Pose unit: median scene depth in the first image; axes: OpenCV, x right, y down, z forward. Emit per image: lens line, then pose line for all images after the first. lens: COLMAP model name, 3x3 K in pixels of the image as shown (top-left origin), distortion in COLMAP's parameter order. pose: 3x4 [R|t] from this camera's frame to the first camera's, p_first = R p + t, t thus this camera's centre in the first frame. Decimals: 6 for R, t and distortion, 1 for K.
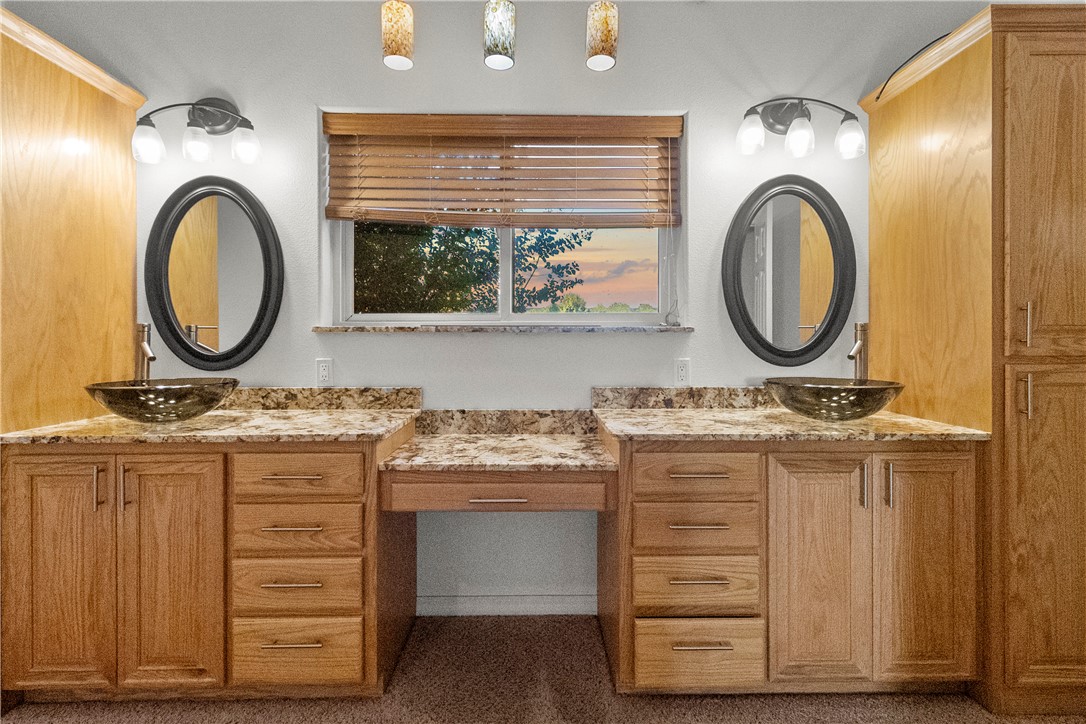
lens RADIAL K [[509.0, 0, 543.9], [0, 509.0, 343.8], [0, 0, 1]] dist [0.001851, -0.000361]
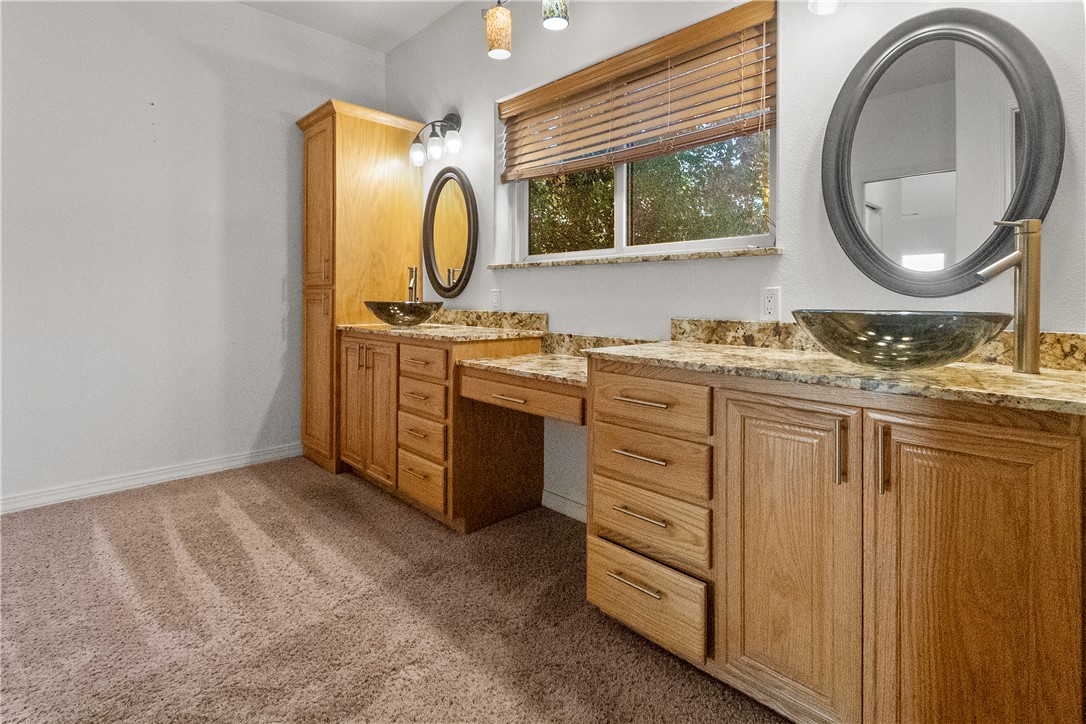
lens RADIAL K [[519.1, 0, 543.1], [0, 519.1, 306.0], [0, 0, 1]] dist [0.000284, -0.000070]
pose [[0.687453, 0.016561, -0.726040, 0.640557], [-0.015333, 0.999848, 0.008289, 0.058961], [0.726067, 0.005433, 0.687603, 0.162489]]
